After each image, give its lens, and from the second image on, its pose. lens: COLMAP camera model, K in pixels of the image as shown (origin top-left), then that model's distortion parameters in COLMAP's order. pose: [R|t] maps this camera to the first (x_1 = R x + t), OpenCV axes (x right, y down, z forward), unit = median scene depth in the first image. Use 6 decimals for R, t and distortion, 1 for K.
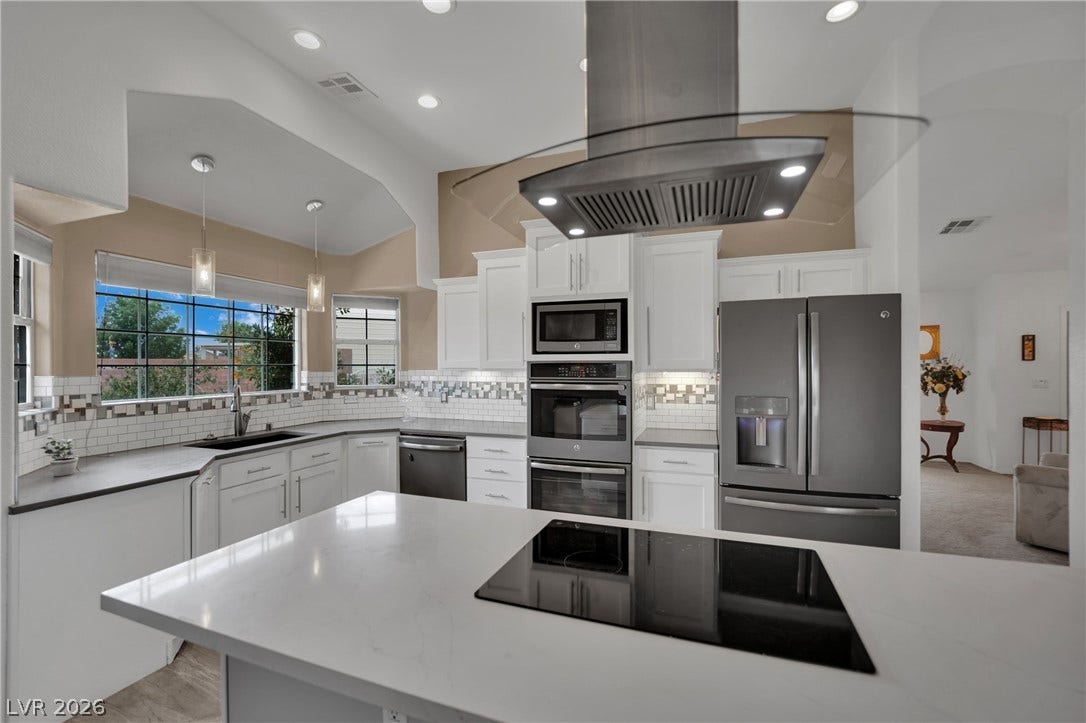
lens RADIAL K [[455.0, 0, 543.0], [0, 455.0, 361.5], [0, 0, 1]] dist [-0.025236, 0.000027]
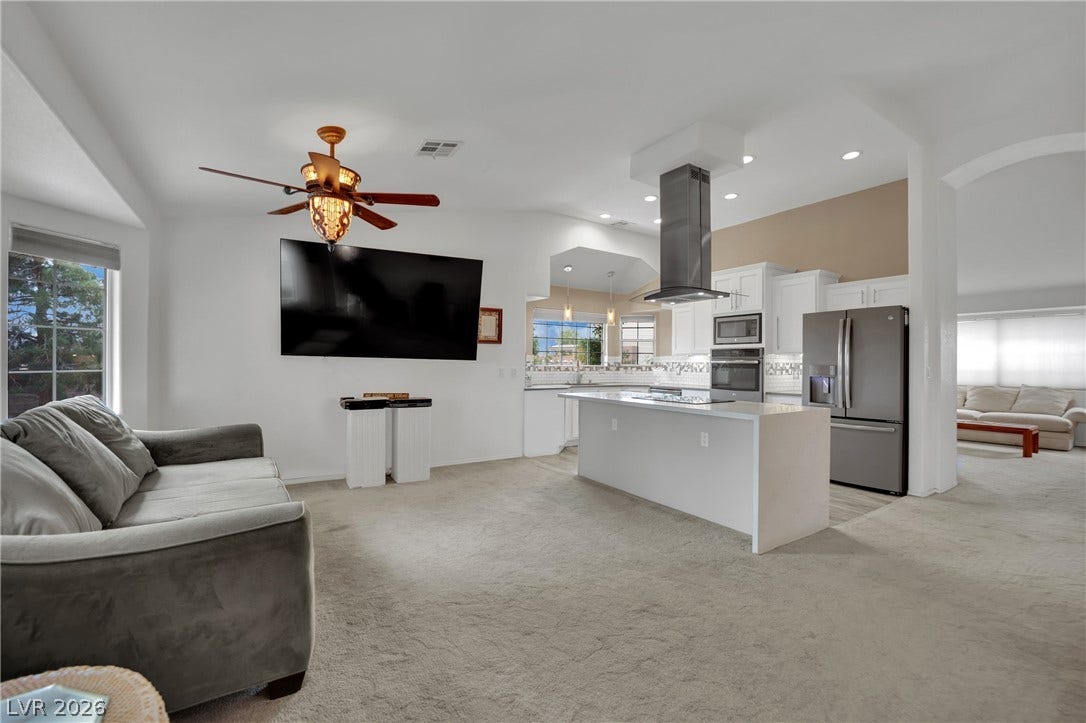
lens RADIAL K [[444.3, 0, 543.0], [0, 444.3, 361.5], [0, 0, 1]] dist [-0.032667, 0.000531]
pose [[0.793138, 0.006661, -0.609005, 0.491519], [-0.006573, 0.999976, 0.002376, 0.048611], [0.609006, 0.002118, 0.793163, -0.799000]]
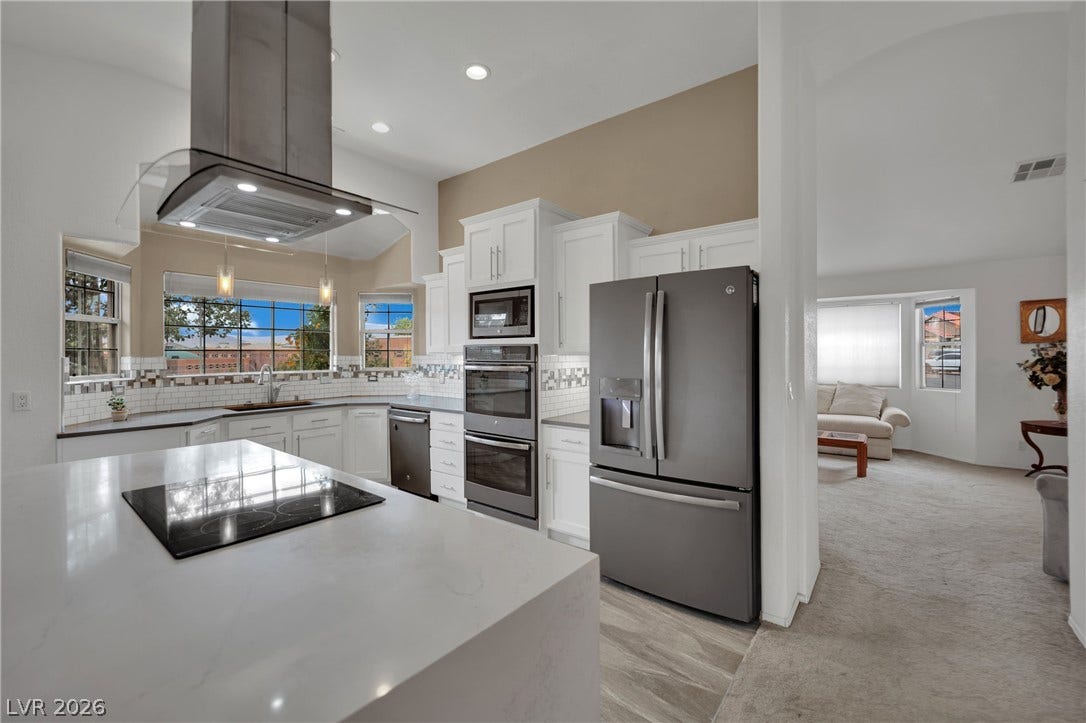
lens RADIAL K [[445.0, 0, 545.3], [0, 445.0, 358.2], [0, 0, 1]] dist [-0.023034, -0.000234]
pose [[0.950363, 0.001371, -0.311139, 0.465812], [0.003889, 0.999860, 0.016283, 0.012977], [0.311118, -0.016685, 0.950225, 0.016677]]
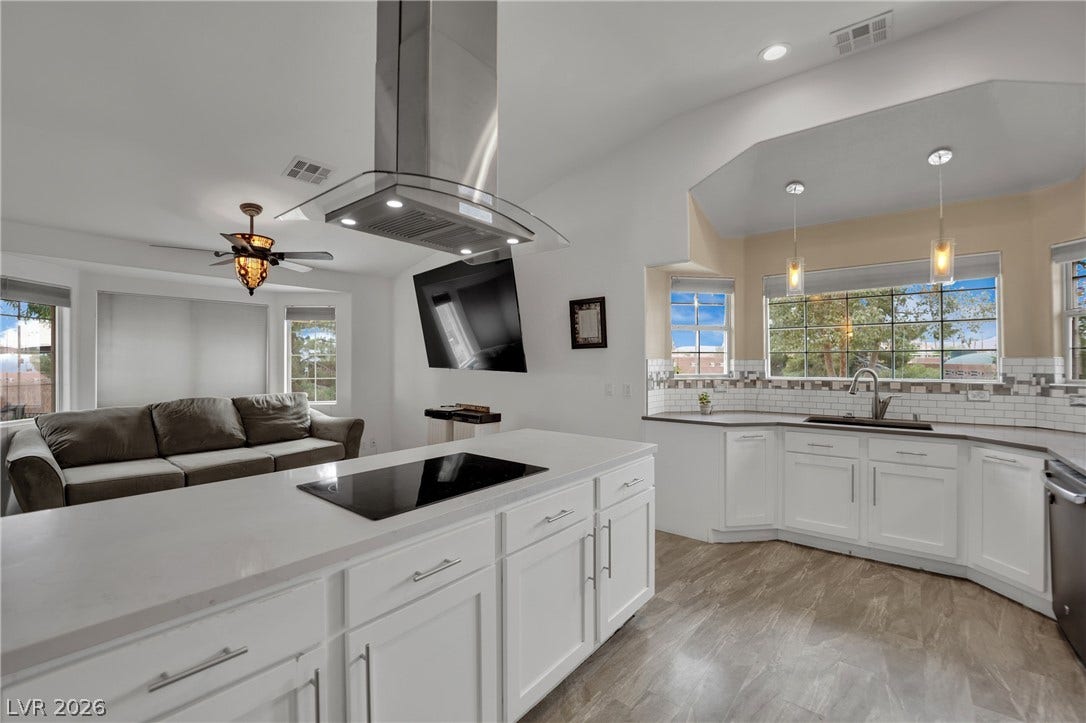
lens RADIAL K [[445.0, 0, 545.3], [0, 445.0, 358.2], [0, 0, 1]] dist [-0.023034, -0.000234]
pose [[-0.330082, -0.004158, -0.943943, 0.484871], [0.009733, 0.999922, -0.007808, 0.023939], [0.943902, -0.011764, -0.330016, 0.582423]]
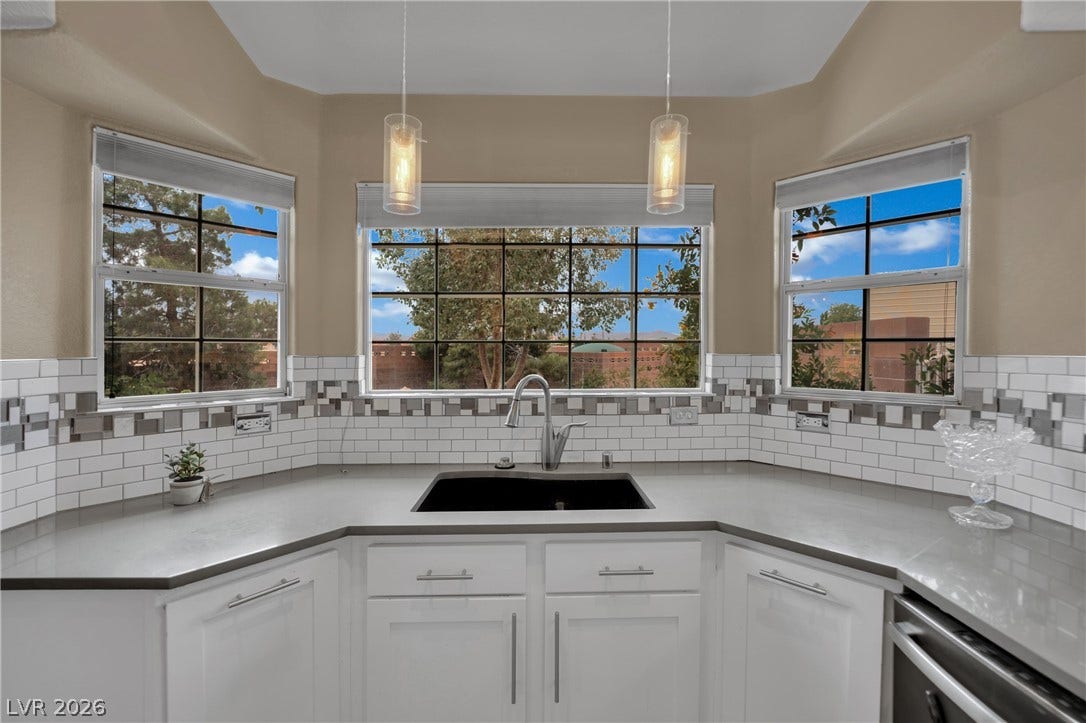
lens RADIAL K [[444.3, 0, 543.0], [0, 444.3, 361.5], [0, 0, 1]] dist [-0.032667, 0.000531]
pose [[0.351495, 0.028998, -0.935740, -0.163311], [0.007880, 0.999393, 0.033931, 0.014379], [0.936156, -0.019301, 0.351054, 0.756595]]
